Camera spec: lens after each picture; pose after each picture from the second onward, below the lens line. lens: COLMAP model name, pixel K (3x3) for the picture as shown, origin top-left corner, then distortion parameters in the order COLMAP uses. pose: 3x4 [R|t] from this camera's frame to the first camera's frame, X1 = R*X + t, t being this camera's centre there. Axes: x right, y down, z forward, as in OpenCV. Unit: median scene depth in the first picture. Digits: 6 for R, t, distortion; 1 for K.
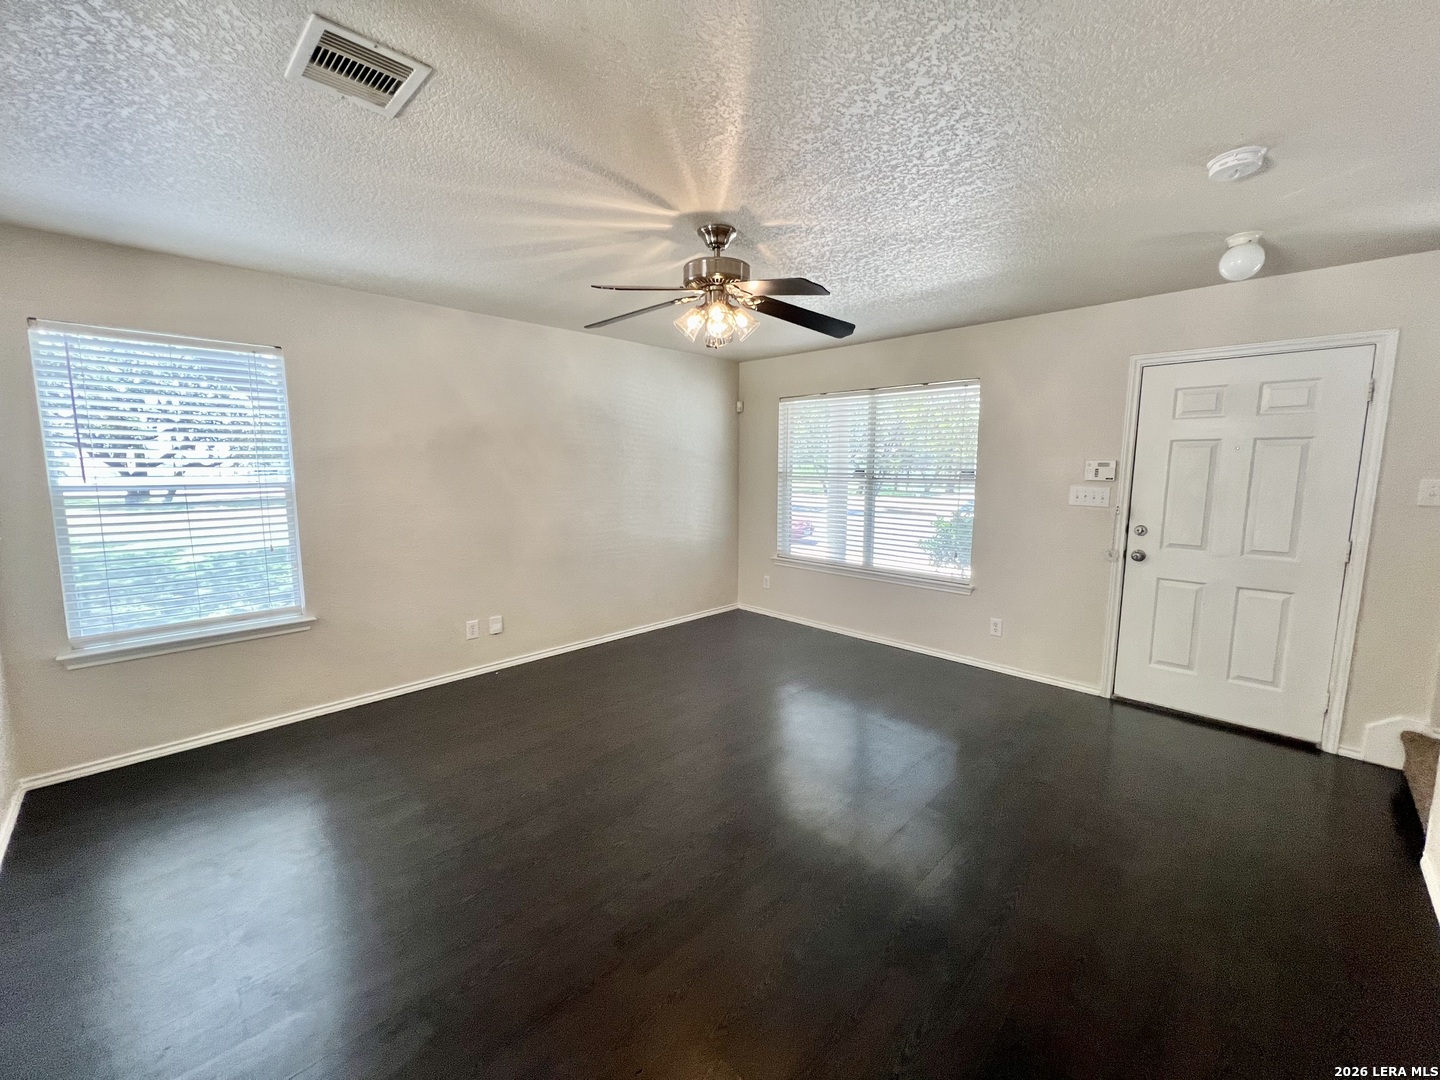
lens RADIAL K [[575.7, 0, 720.0], [0, 575.7, 540.0], [0, 0, 1]] dist [0.000638, -0.000129]
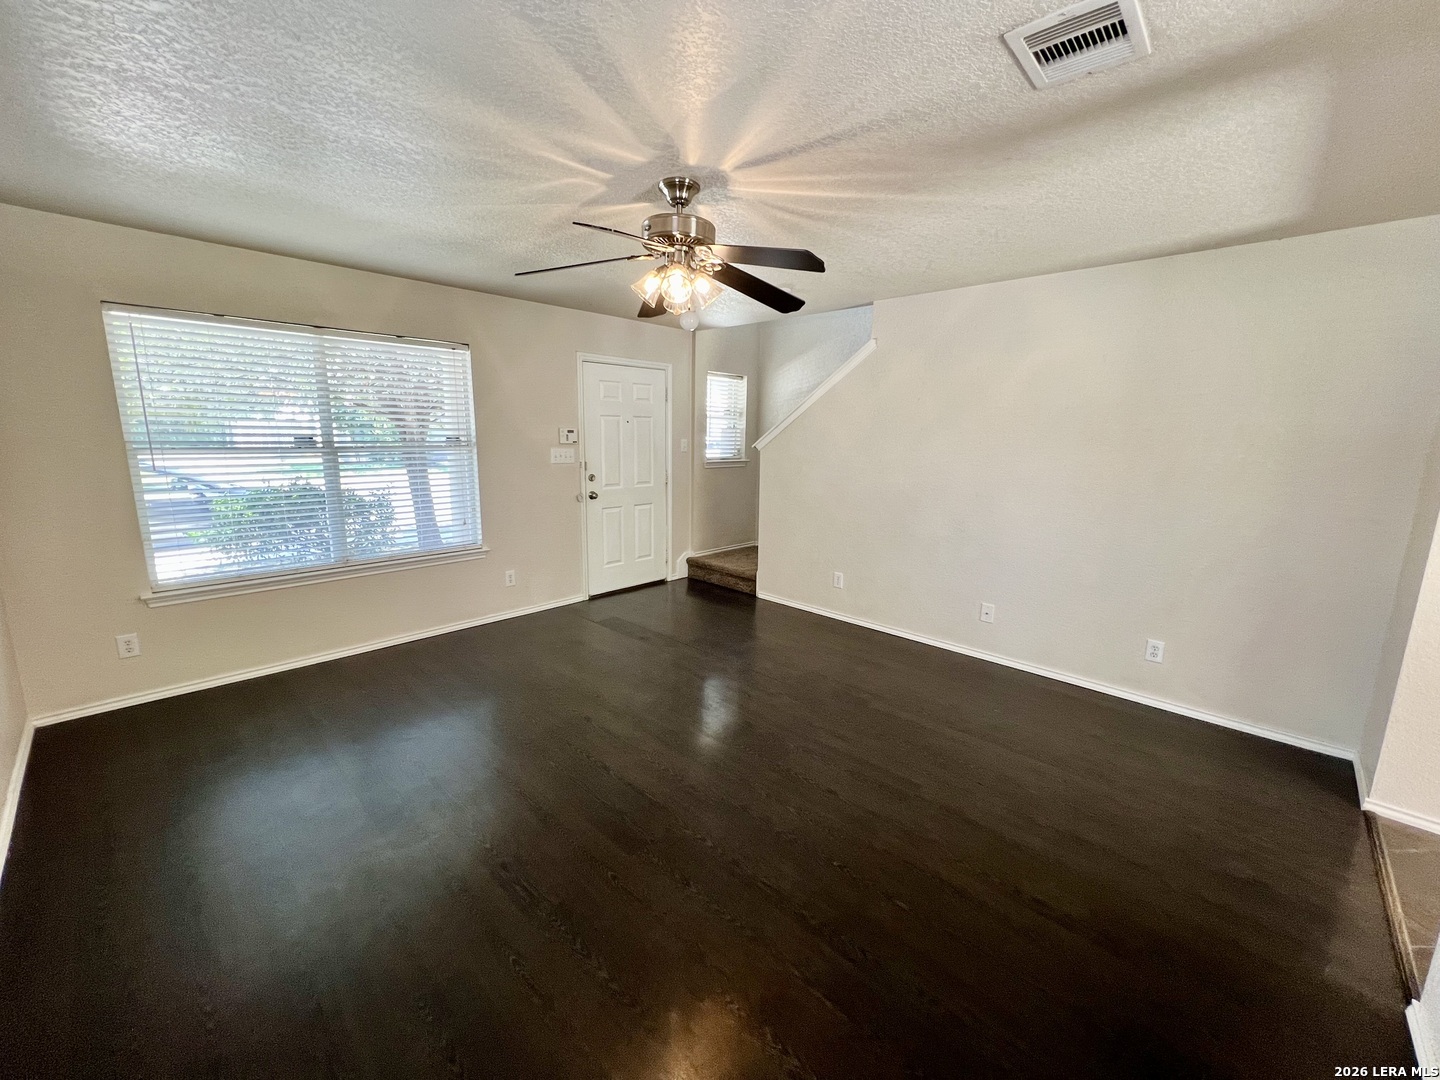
lens RADIAL K [[575.7, 0, 720.0], [0, 575.7, 540.0], [0, 0, 1]] dist [0.000638, -0.000129]
pose [[-0.022007, -0.188788, 0.981771, -0.707977], [0.116011, 0.974893, 0.190066, -0.099382], [-0.993004, 0.118079, 0.000447, 0.686856]]
